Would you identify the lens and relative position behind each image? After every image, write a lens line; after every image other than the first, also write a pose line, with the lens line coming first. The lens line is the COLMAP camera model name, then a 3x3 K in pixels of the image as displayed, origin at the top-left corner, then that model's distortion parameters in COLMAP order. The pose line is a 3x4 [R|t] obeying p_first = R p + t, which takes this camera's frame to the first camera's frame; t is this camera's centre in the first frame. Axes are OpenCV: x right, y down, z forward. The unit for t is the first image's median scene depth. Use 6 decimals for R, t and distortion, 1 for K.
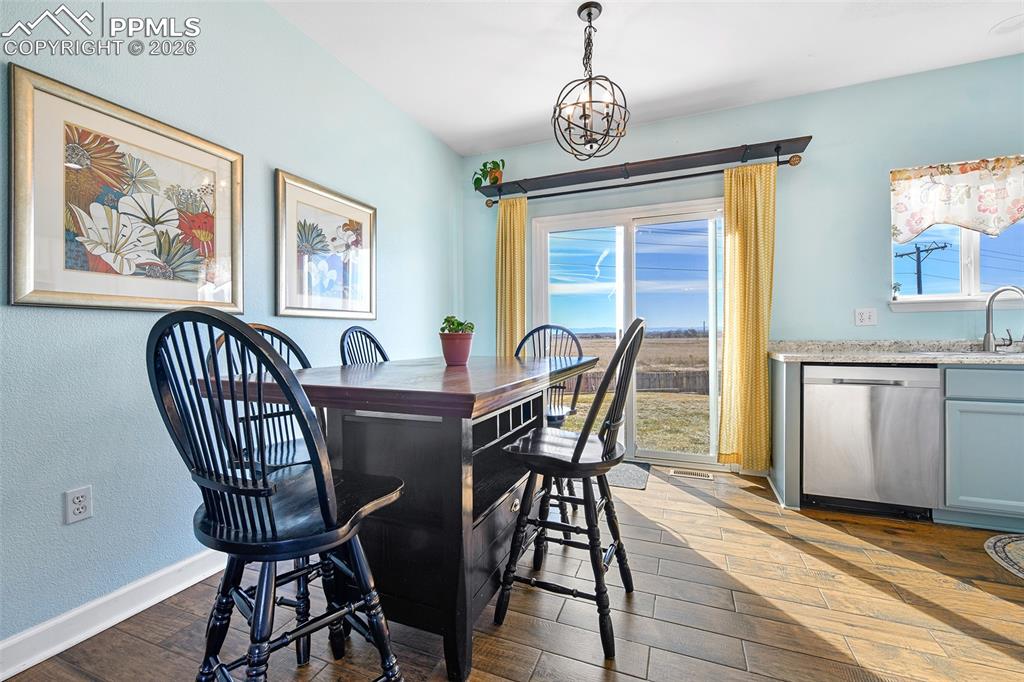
lens RADIAL K [[421.2, 0, 512.3], [0, 421.2, 333.5], [0, 0, 1]] dist [0.000367, -0.002109]
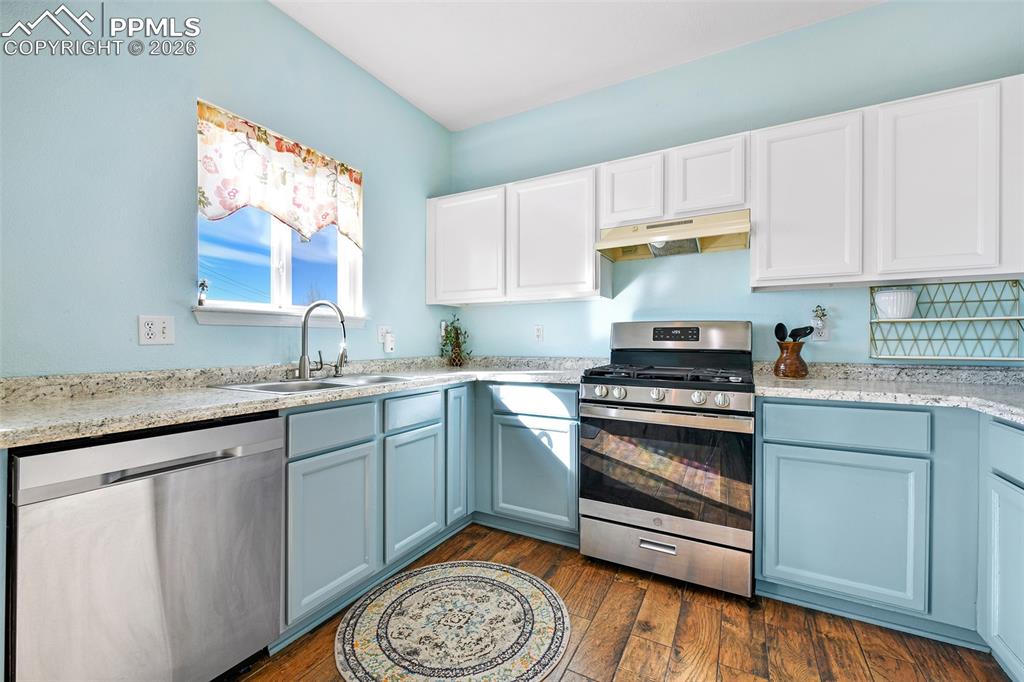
lens RADIAL K [[421.2, 0, 492.1], [0, 421.2, 343.1], [0, 0, 1]] dist [0.000367, -0.002109]
pose [[0.142828, 0.002860, 0.989743, 0.351946], [-0.006981, 0.999974, -0.001882, -0.024321], [-0.989723, -0.006640, 0.142844, 0.487623]]
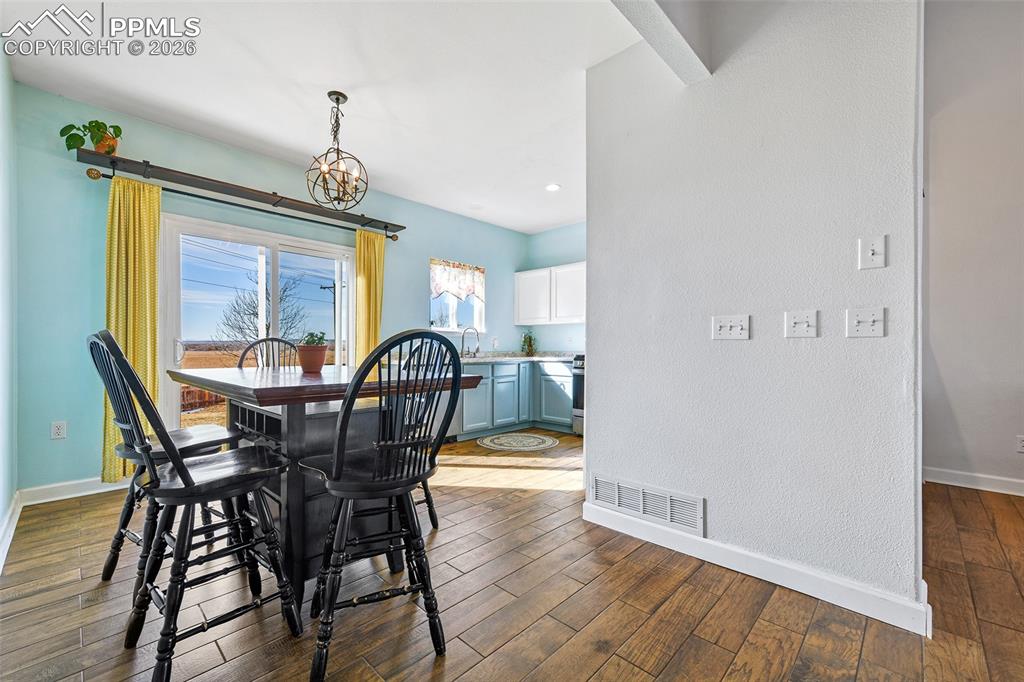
lens RADIAL K [[421.2, 0, 492.1], [0, 421.2, 349.3], [0, 0, 1]] dist [0.000367, -0.002109]
pose [[0.395997, 0.004790, 0.918239, -0.675882], [-0.011467, 0.999934, -0.000271, 0.002479], [-0.918180, -0.010423, 0.396026, 0.039281]]
